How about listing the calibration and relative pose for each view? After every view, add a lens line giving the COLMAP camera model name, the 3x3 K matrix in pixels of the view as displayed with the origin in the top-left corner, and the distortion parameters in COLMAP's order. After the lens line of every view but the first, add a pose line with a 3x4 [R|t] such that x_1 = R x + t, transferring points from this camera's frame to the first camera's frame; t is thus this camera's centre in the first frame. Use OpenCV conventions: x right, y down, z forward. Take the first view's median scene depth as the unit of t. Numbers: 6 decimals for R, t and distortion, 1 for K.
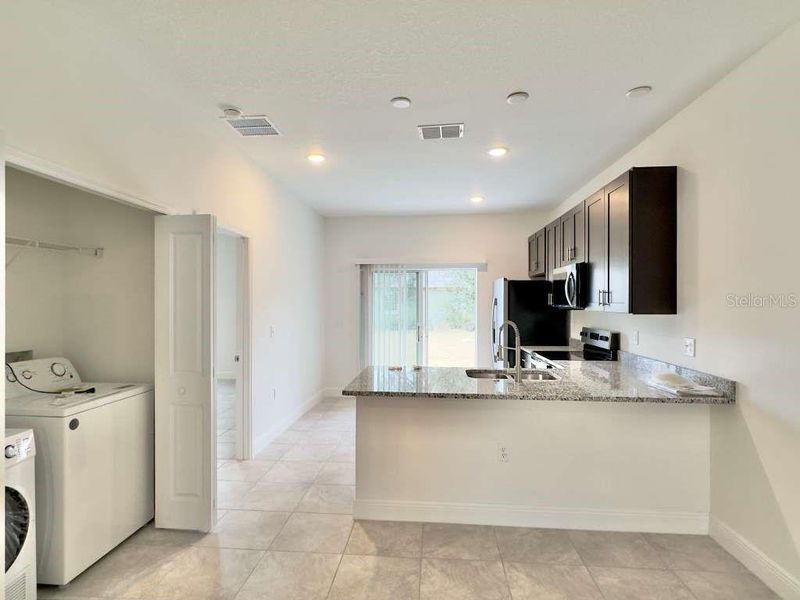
lens RADIAL K [[444.6, 0, 400.0], [0, 444.6, 300.0], [0, 0, 1]] dist [-0.000618, 0.001133]
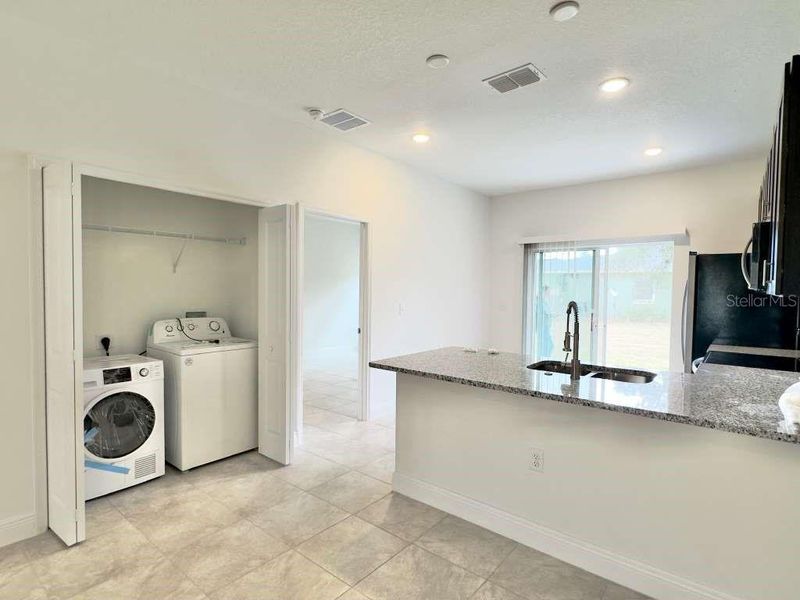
lens RADIAL K [[443.4, 0, 400.6], [0, 443.4, 302.9], [0, 0, 1]] dist [0.000491, -0.000347]
pose [[0.809648, 0.028664, -0.586216, 0.518017], [-0.010250, 0.999345, 0.034708, 0.028219], [0.586827, -0.022093, 0.809411, 0.205587]]
